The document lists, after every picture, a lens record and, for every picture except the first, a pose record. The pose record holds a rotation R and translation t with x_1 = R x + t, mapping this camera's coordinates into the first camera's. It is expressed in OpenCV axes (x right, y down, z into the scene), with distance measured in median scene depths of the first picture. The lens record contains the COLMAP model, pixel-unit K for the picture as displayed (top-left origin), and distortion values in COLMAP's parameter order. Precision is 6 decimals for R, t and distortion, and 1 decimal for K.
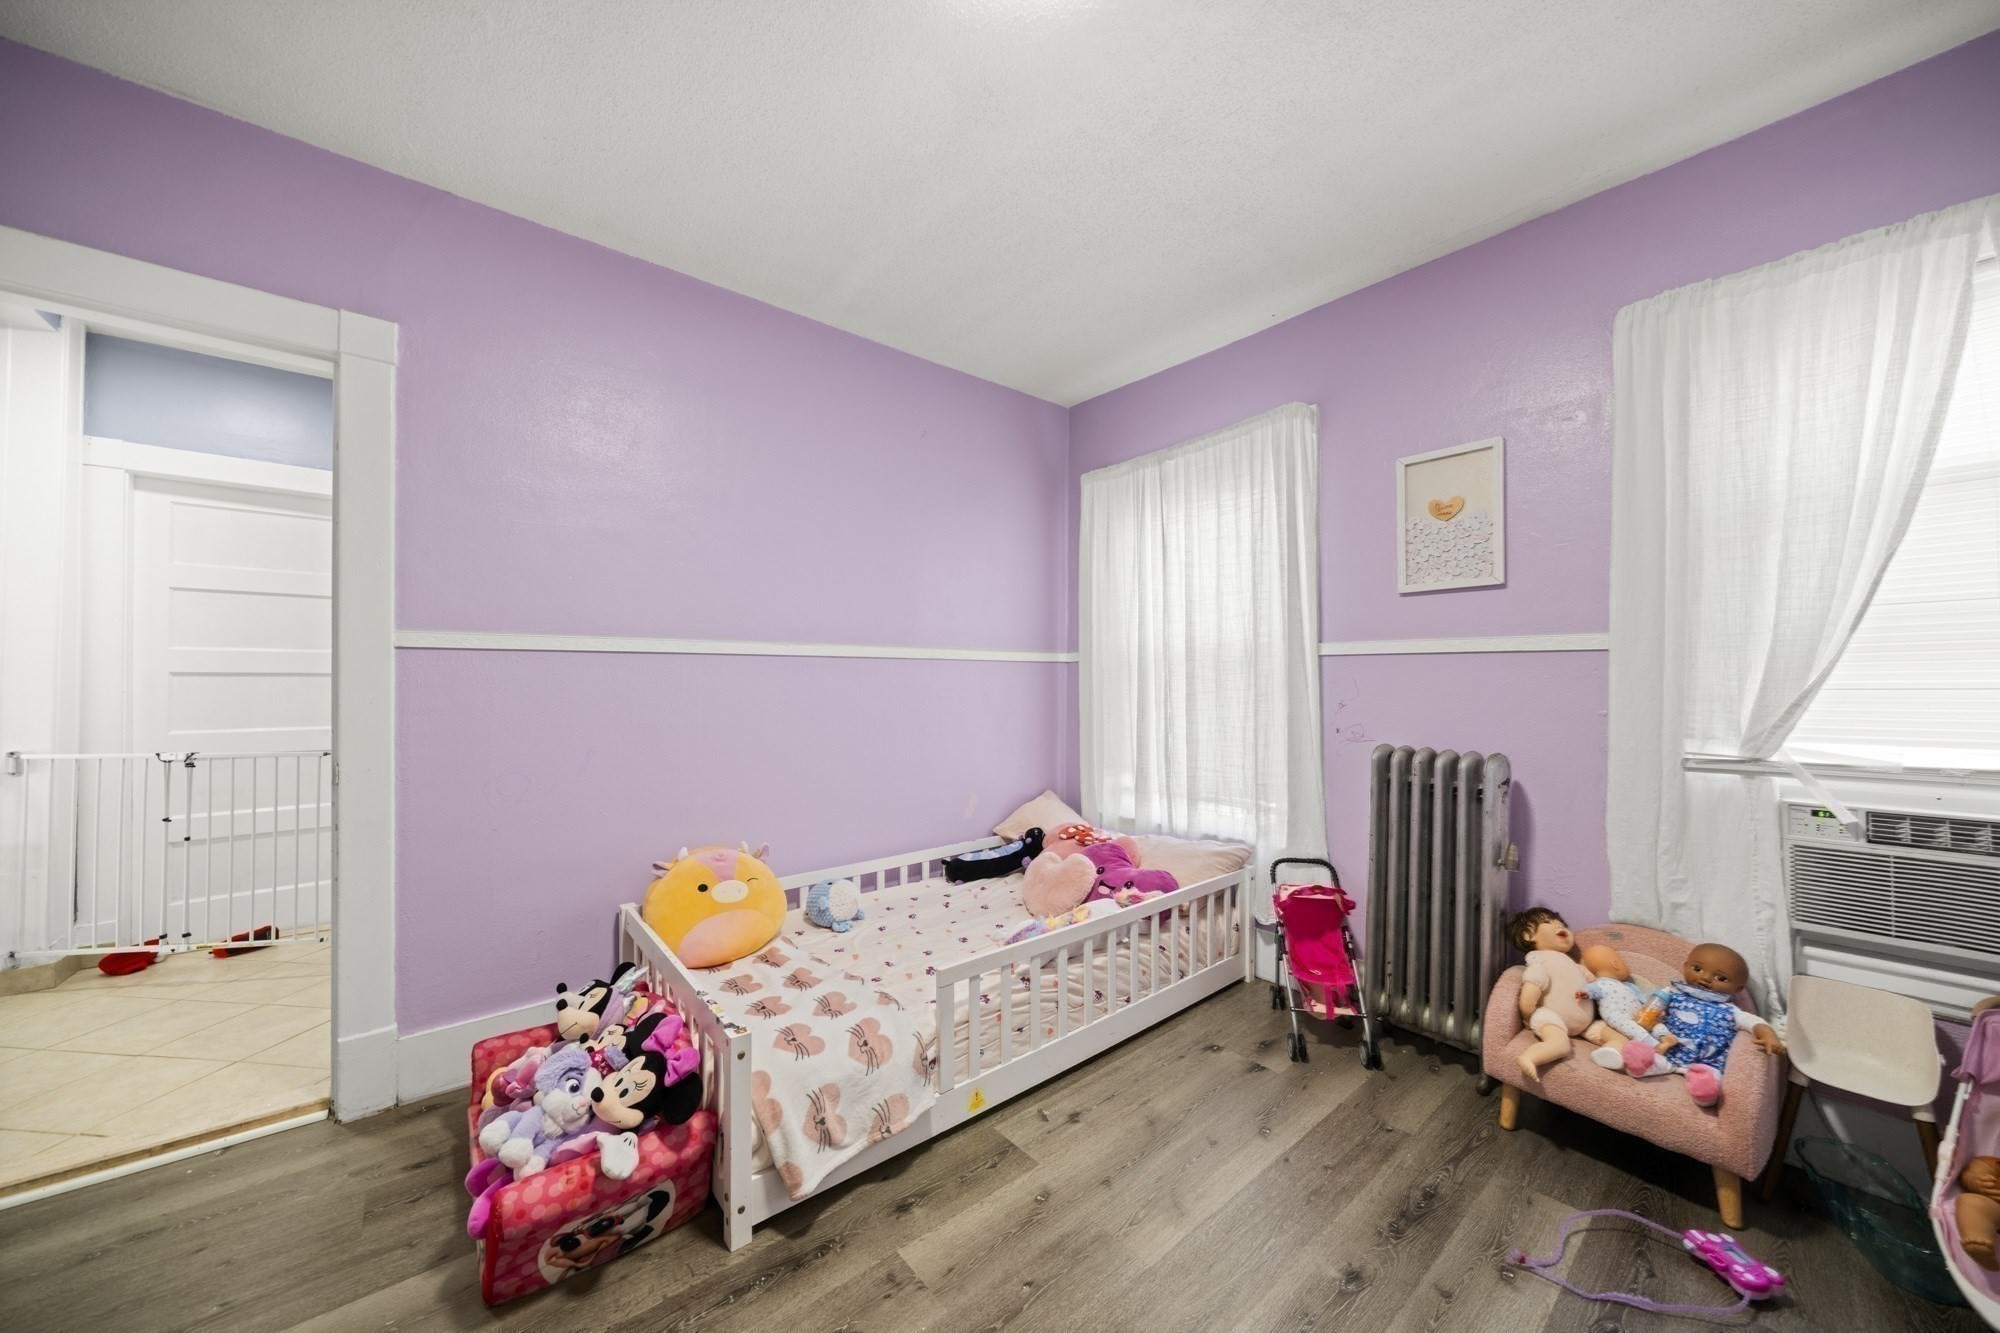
lens RADIAL K [[690.8, 0, 990.9], [0, 690.8, 675.0], [0, 0, 1]] dist [-0.002938, -0.000236]
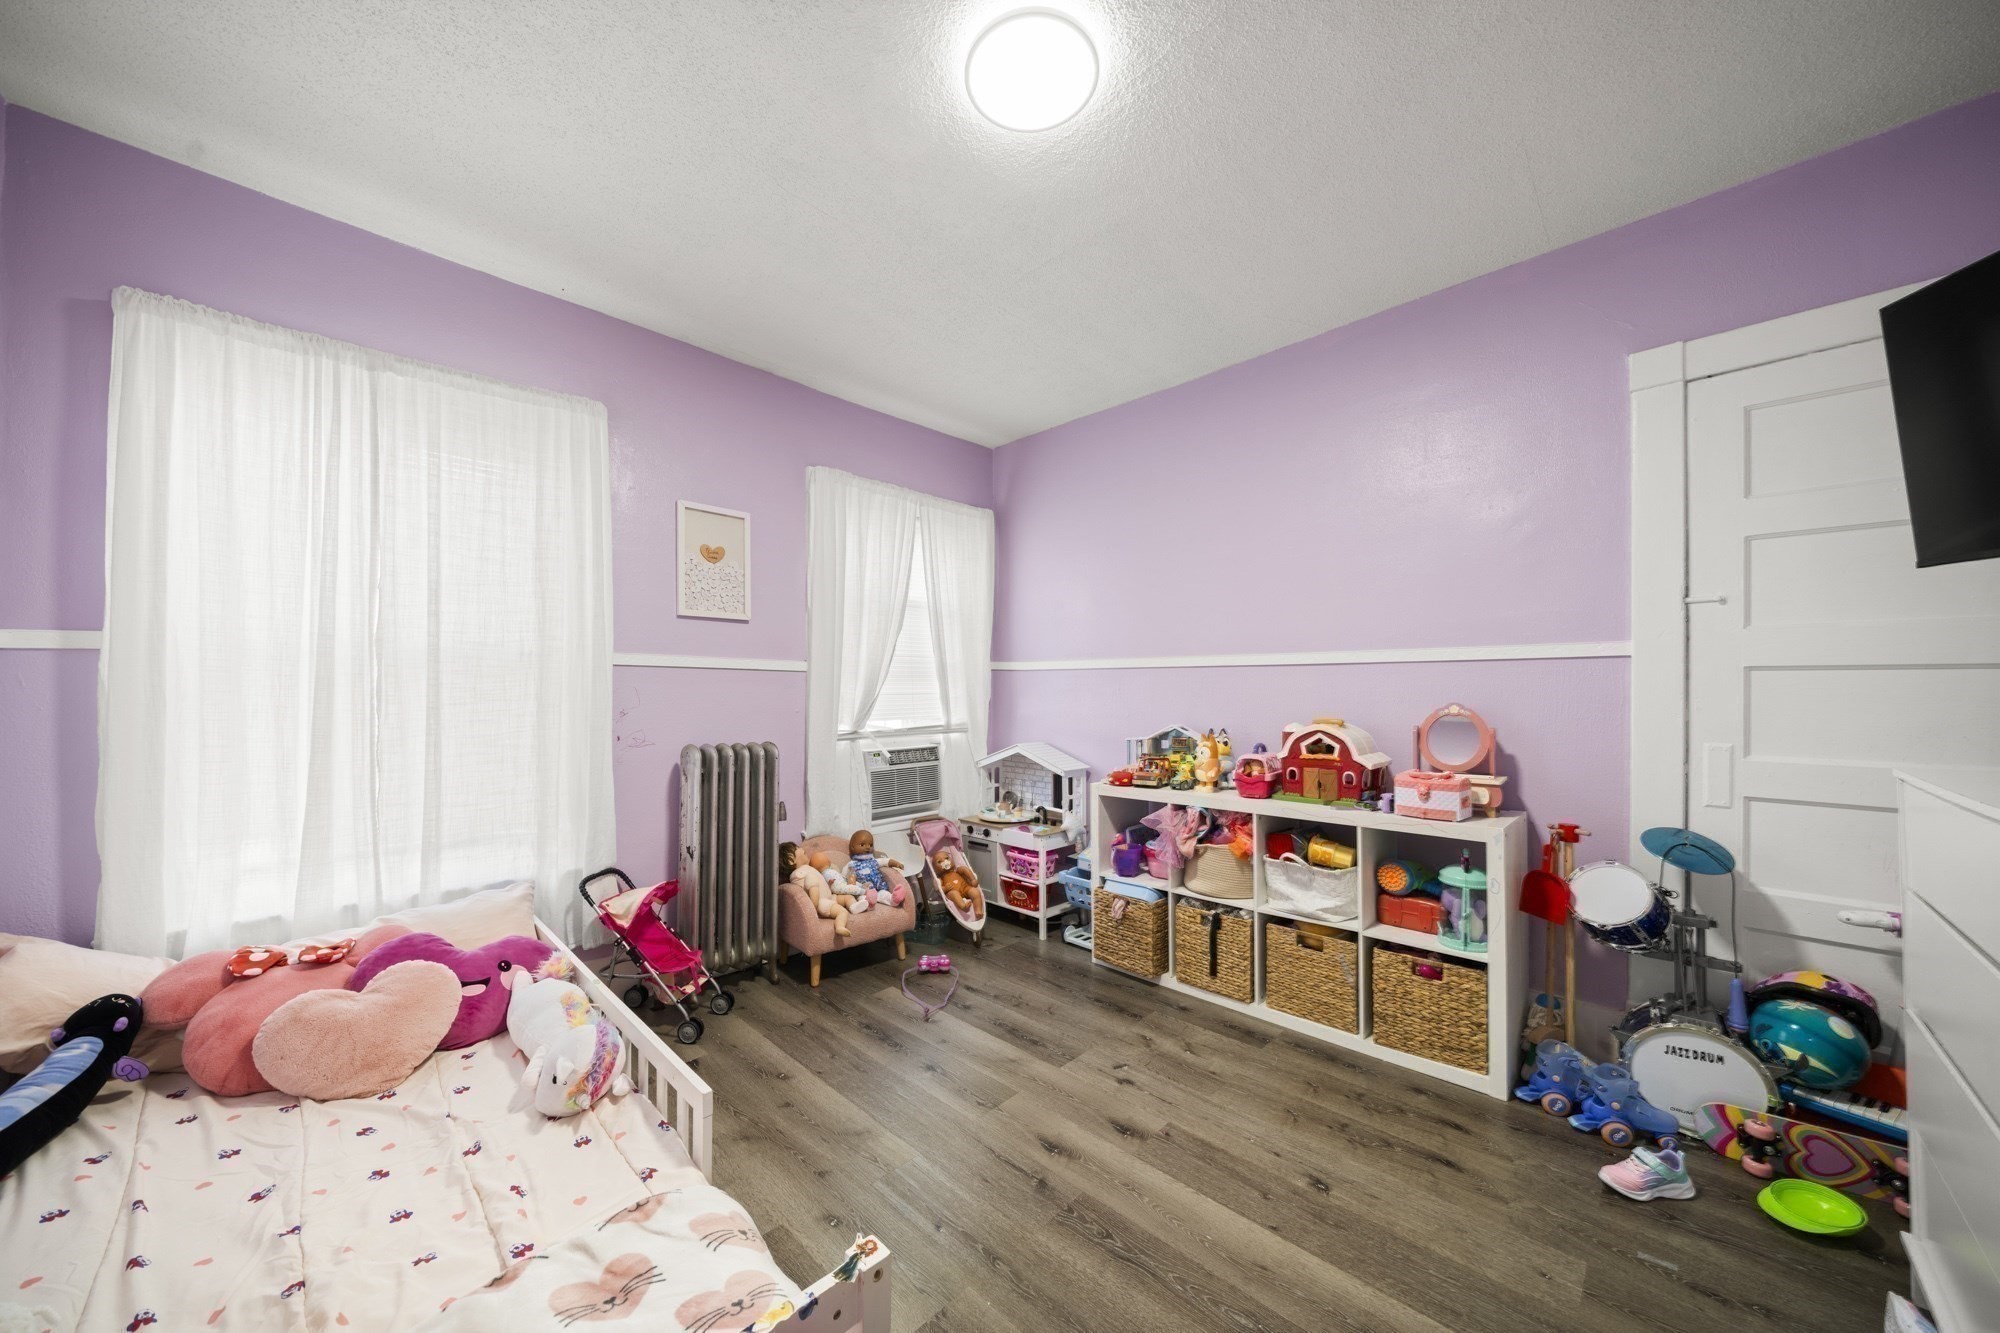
lens RADIAL K [[690.8, 0, 992.0], [0, 690.8, 680.7], [0, 0, 1]] dist [-0.002938, -0.000236]
pose [[-0.091123, 0.012776, 0.995758, -0.779256], [-0.012177, 0.999829, -0.013942, 0.002751], [-0.995765, -0.013395, -0.090952, 0.733768]]
